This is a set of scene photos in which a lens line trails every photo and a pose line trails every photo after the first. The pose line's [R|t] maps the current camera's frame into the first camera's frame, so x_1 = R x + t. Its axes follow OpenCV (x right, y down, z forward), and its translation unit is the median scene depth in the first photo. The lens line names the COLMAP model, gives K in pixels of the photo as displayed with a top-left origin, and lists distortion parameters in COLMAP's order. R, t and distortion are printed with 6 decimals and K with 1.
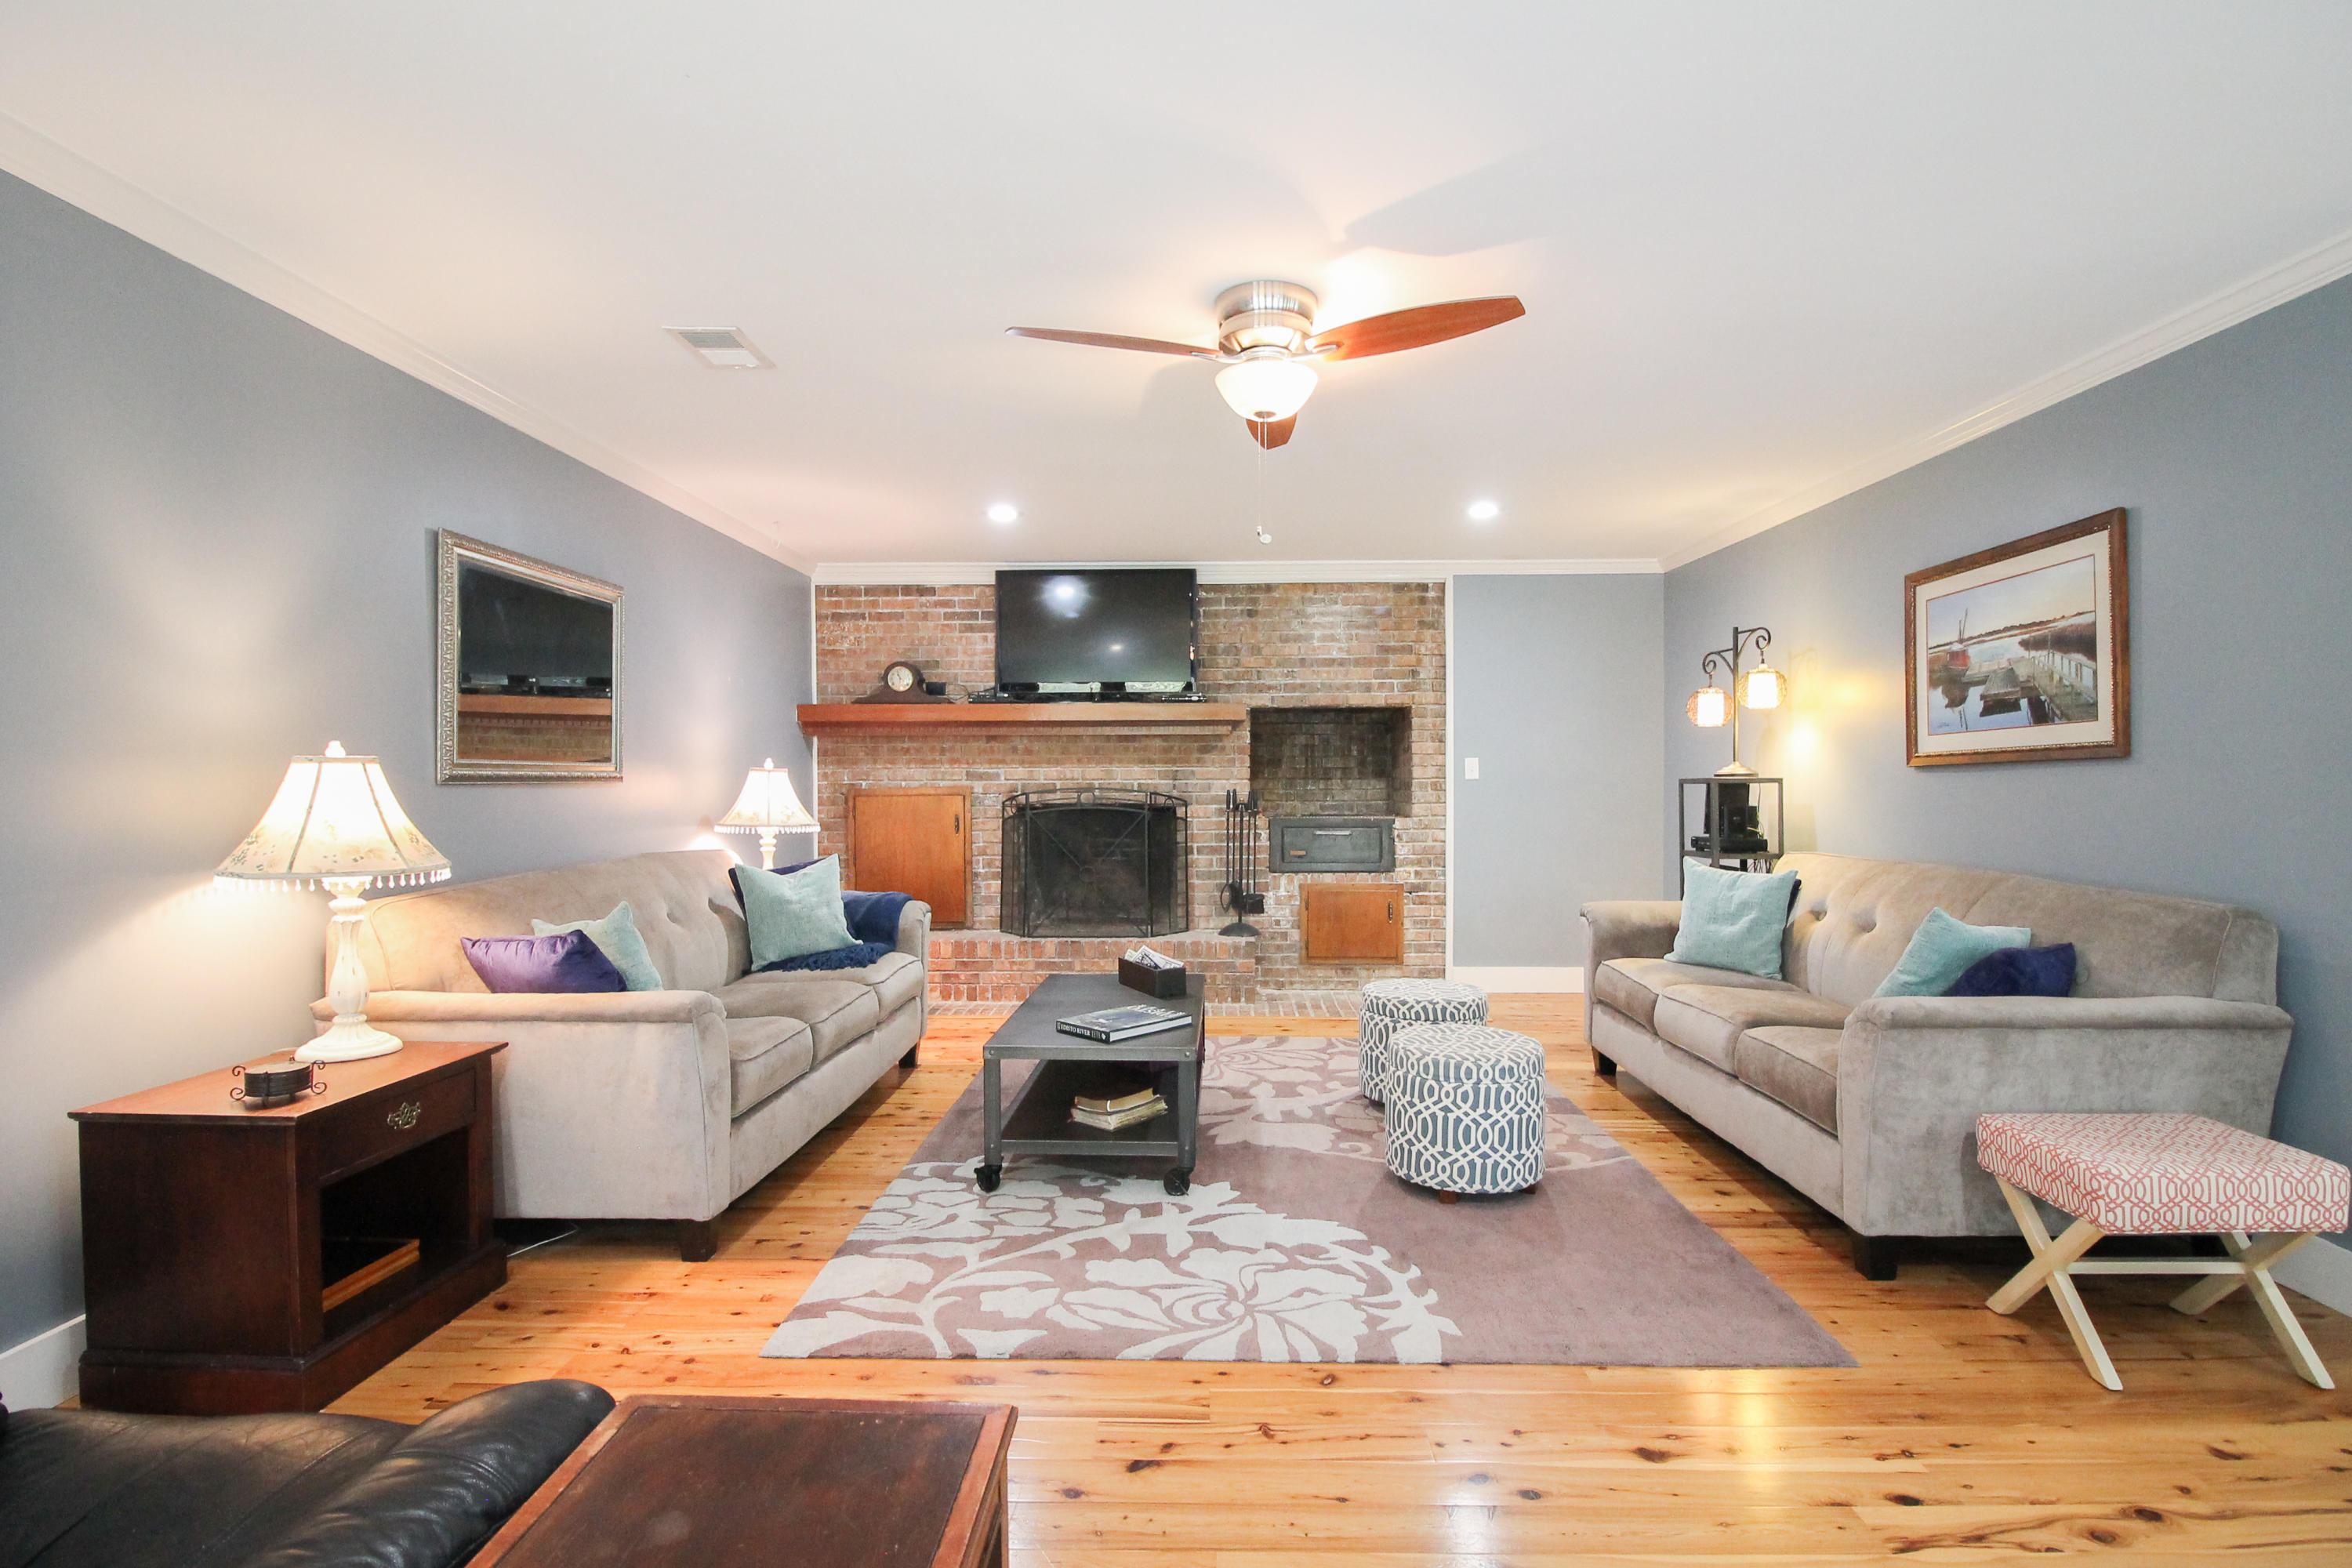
lens RADIAL K [[1131.7, 0, 1225.0], [0, 1131.7, 775.8], [0, 0, 1]] dist [-0.010153, -0.000904]
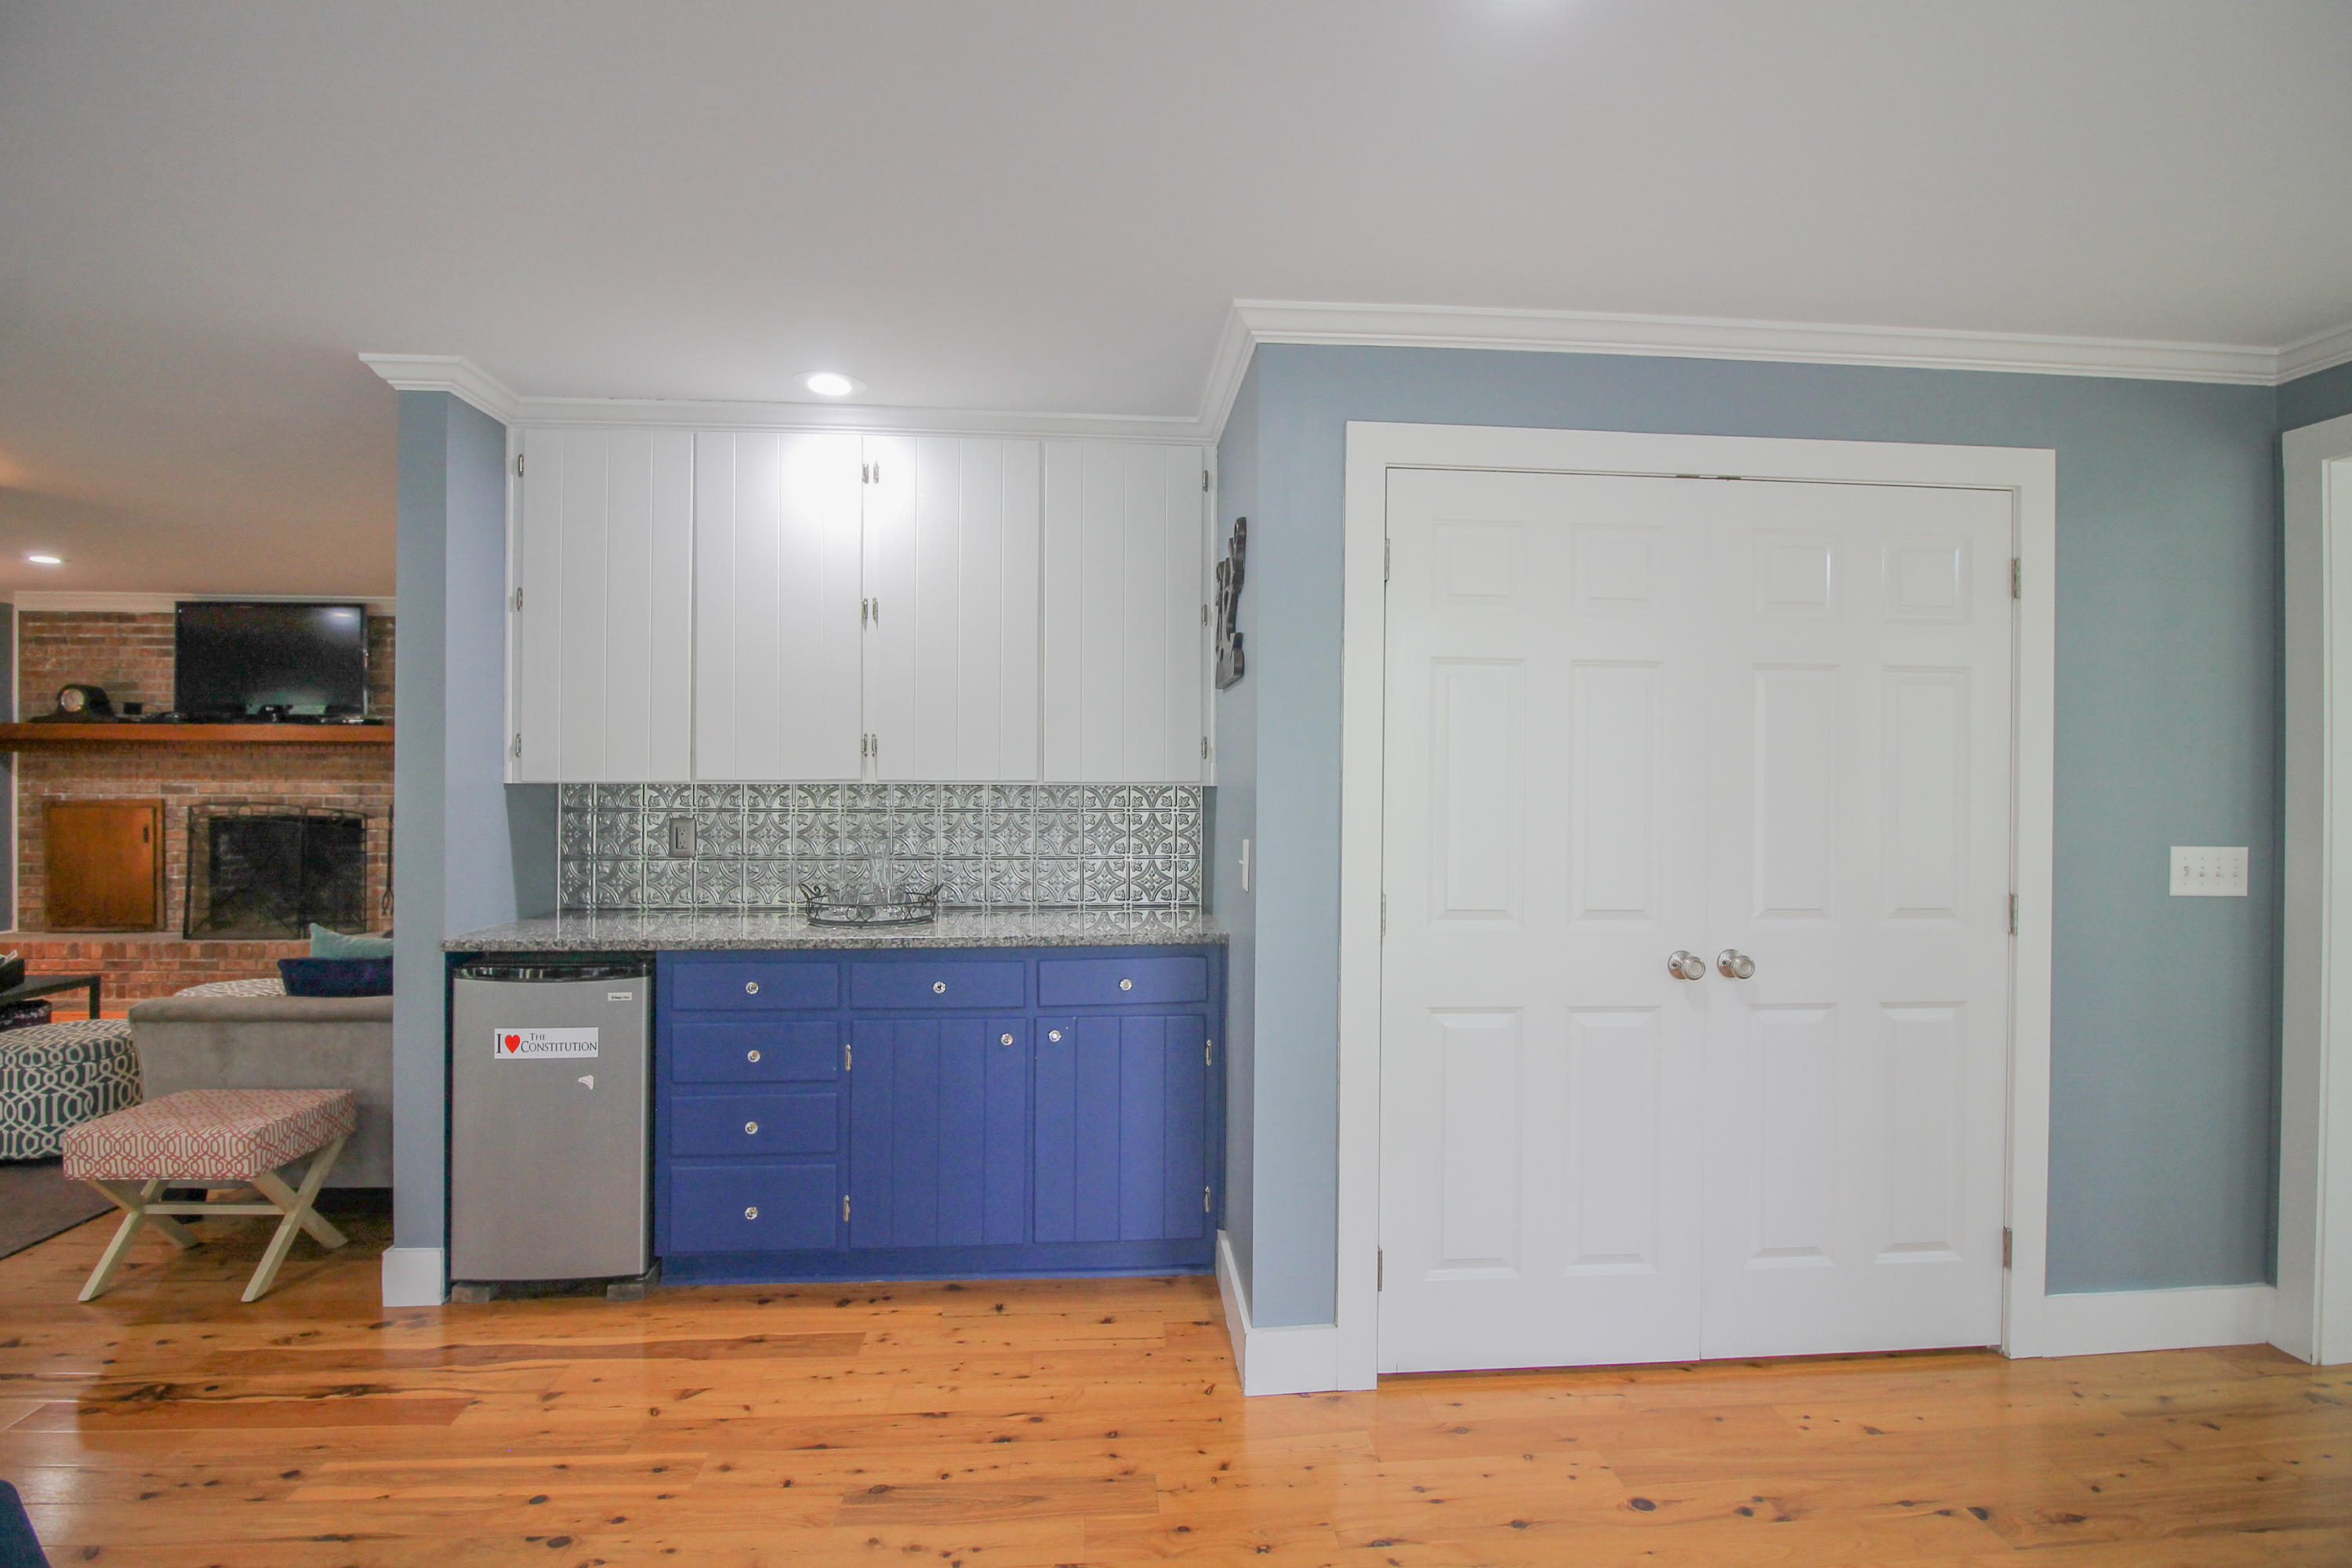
lens RADIAL K [[1127.5, 0, 1171.5], [0, 1127.5, 764.2], [0, 0, 1]] dist [-0.001322, -0.001167]
pose [[0.998548, 0.008483, 0.053192, 0.698656], [-0.008235, 0.999954, -0.004875, -0.027389], [-0.053231, 0.004430, 0.998572, -0.130446]]
